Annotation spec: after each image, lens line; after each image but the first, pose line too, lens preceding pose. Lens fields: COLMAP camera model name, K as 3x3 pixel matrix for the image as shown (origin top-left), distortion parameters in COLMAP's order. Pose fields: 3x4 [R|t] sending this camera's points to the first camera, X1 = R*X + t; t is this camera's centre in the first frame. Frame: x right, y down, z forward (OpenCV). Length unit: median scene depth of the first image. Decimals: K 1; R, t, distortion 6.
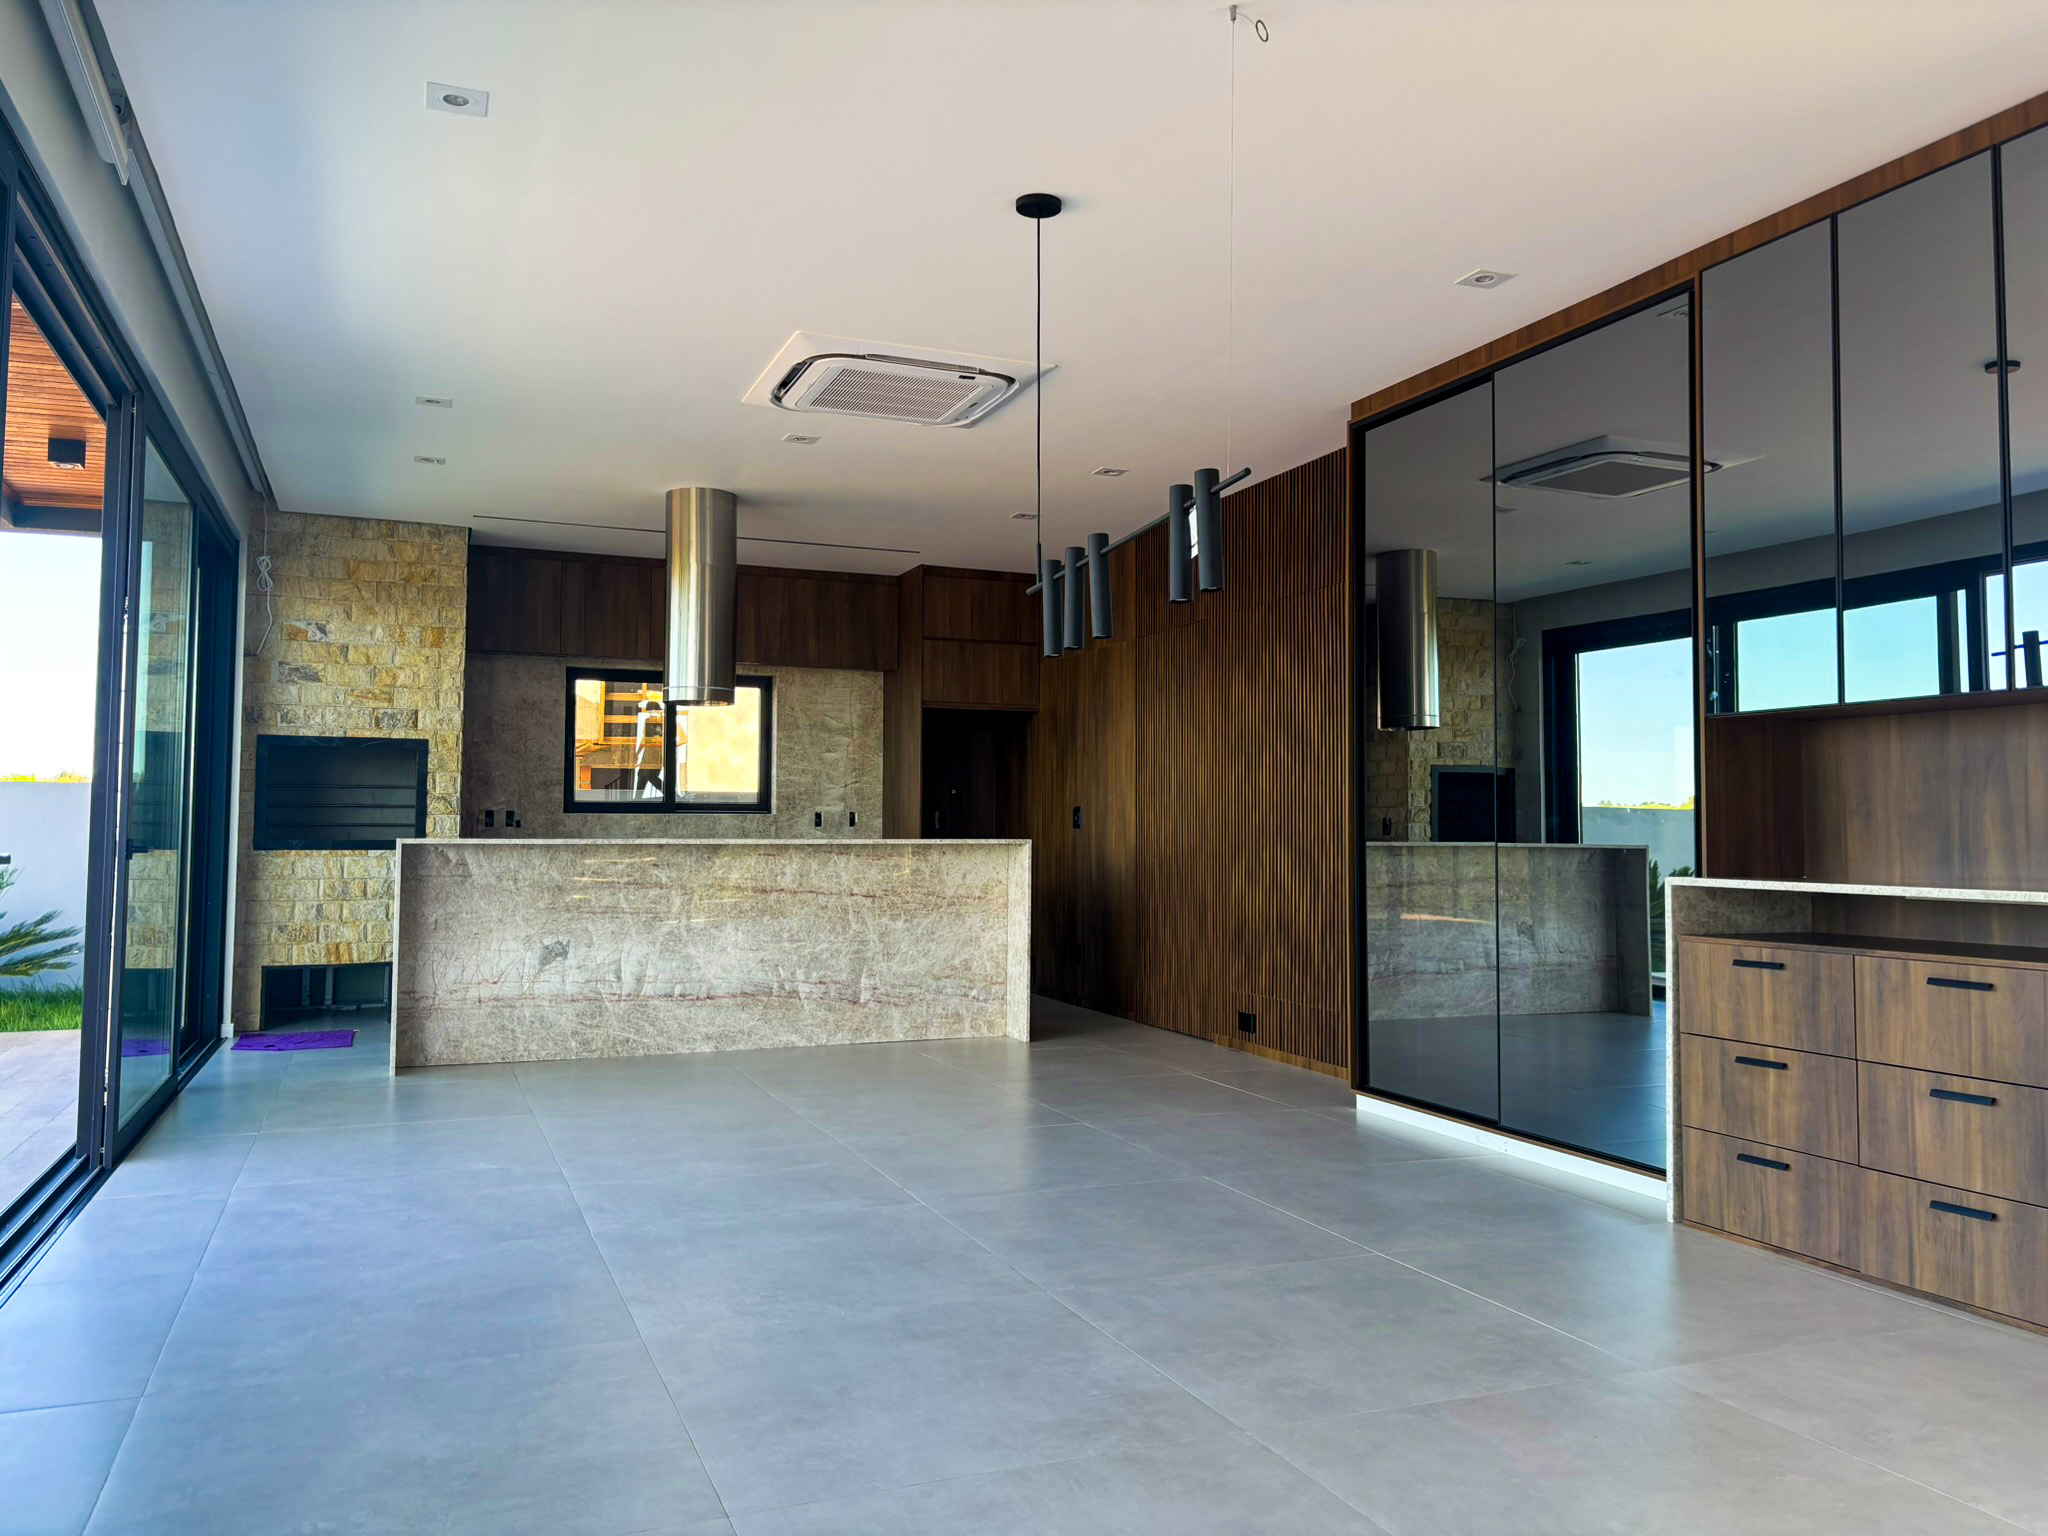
lens RADIAL K [[1544.1, 0, 1013.4], [0, 1544.1, 751.9], [0, 0, 1]] dist [0.047743, -0.058615]
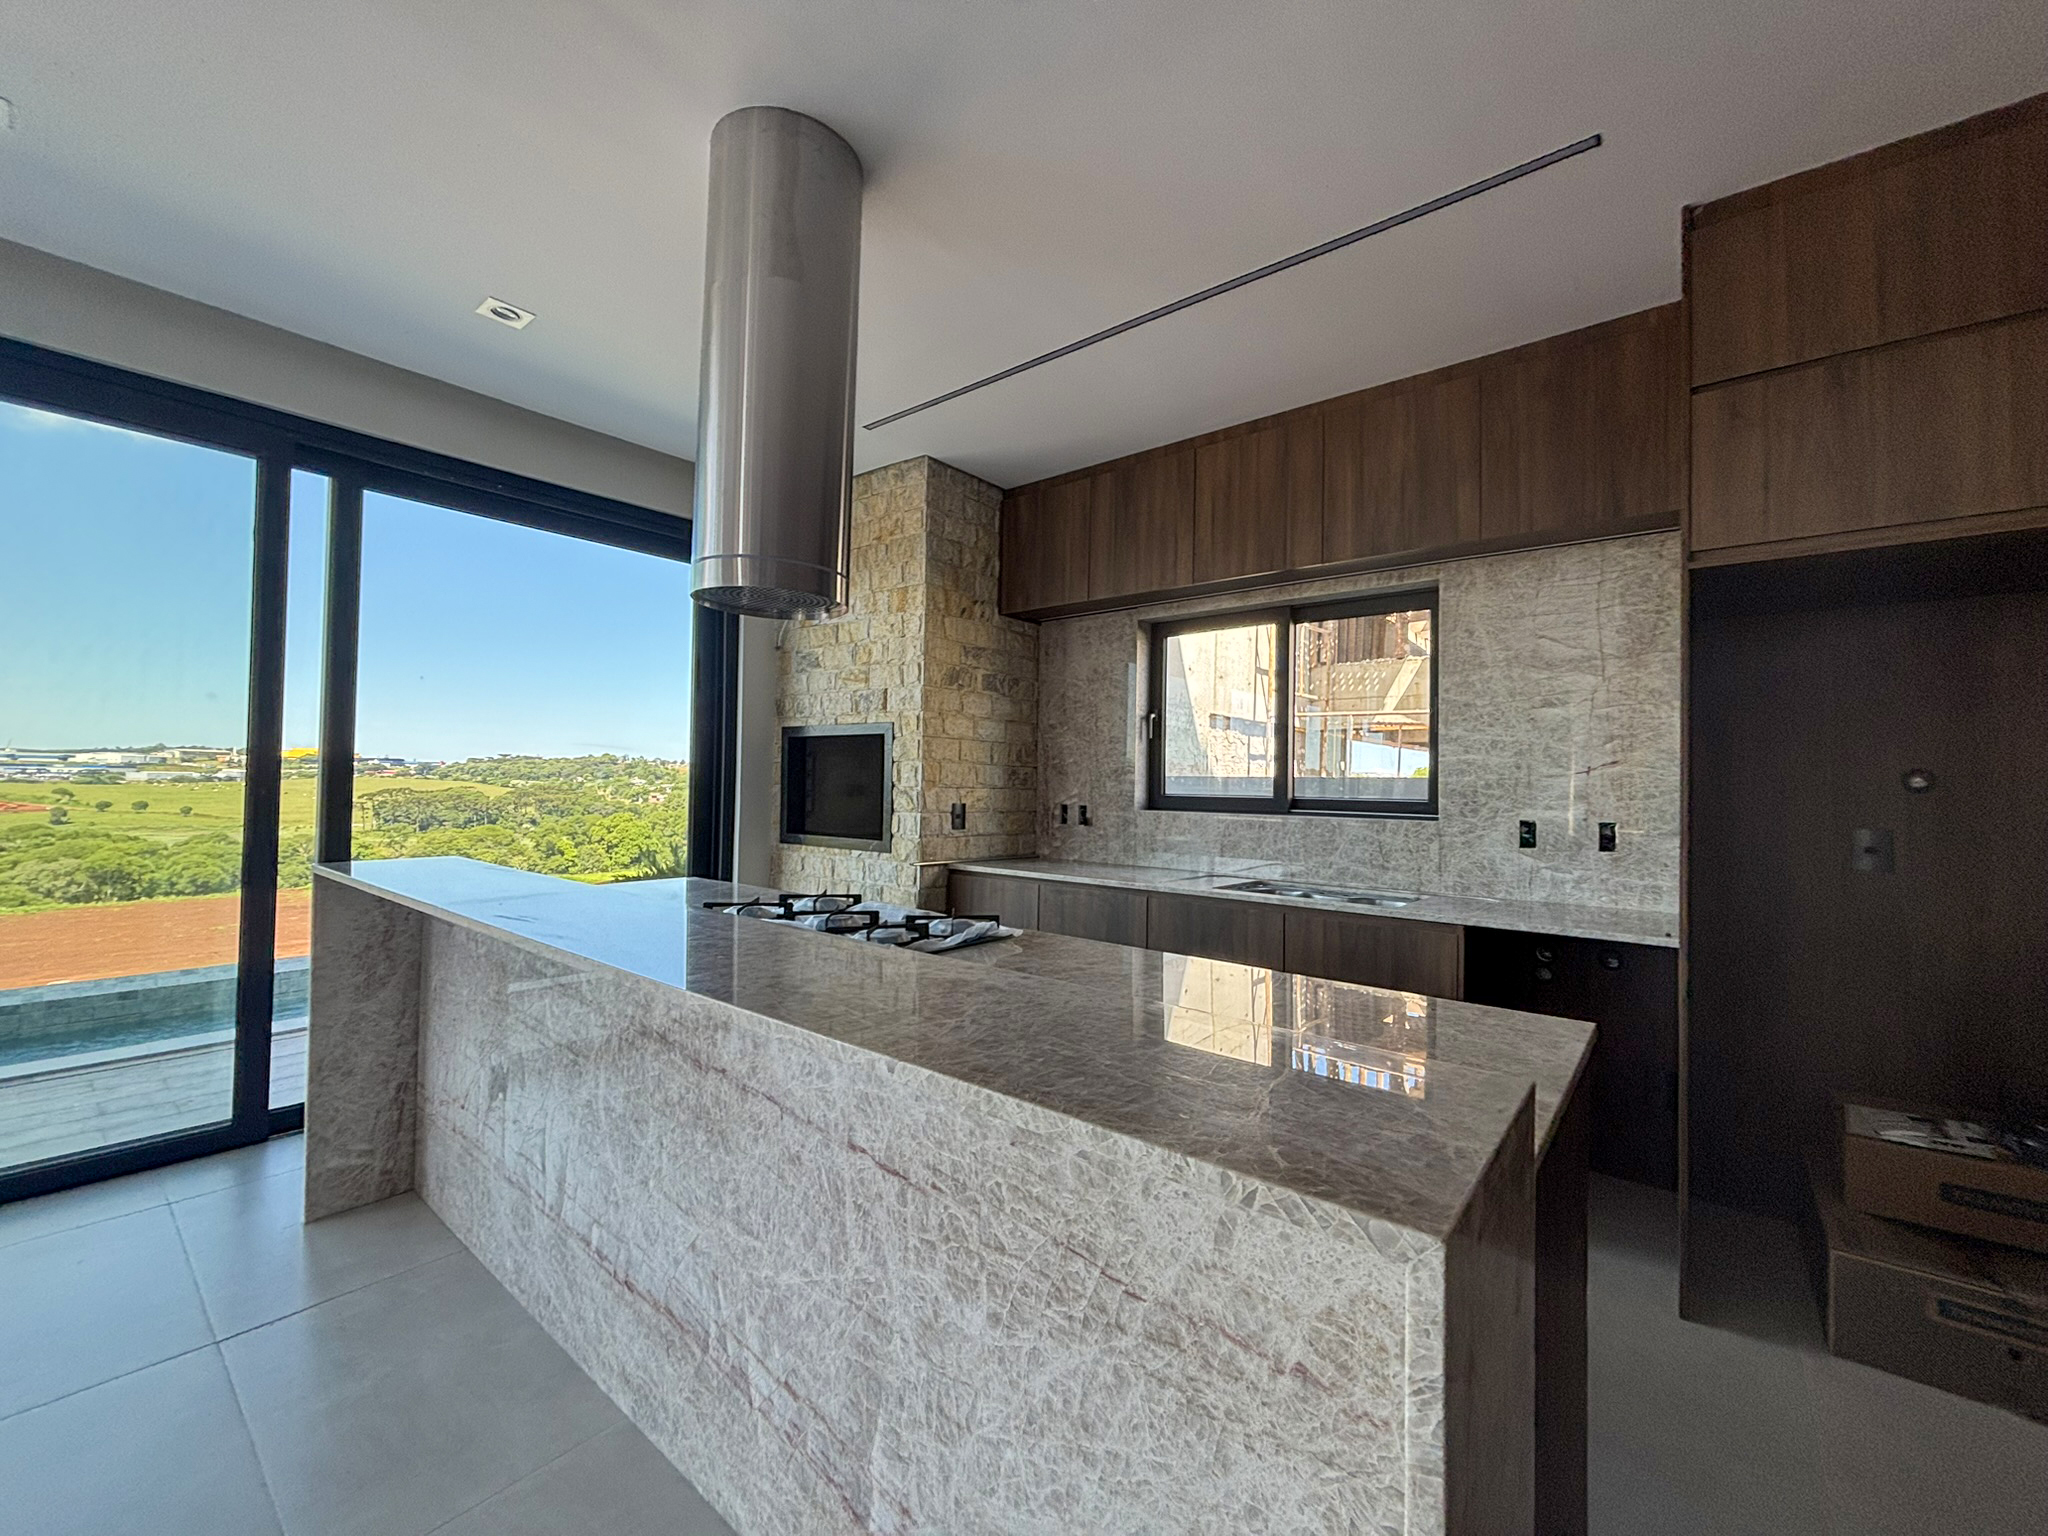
lens RADIAL K [[825.4, 0, 1018.6], [0, 825.4, 769.0], [0, 0, 1]] dist [0.002976, -0.001857]
pose [[0.484667, -0.011454, -0.874624, 0.056579], [0.030638, 0.999523, 0.003888, 0.021537], [0.874162, -0.028681, 0.484787, 1.040715]]
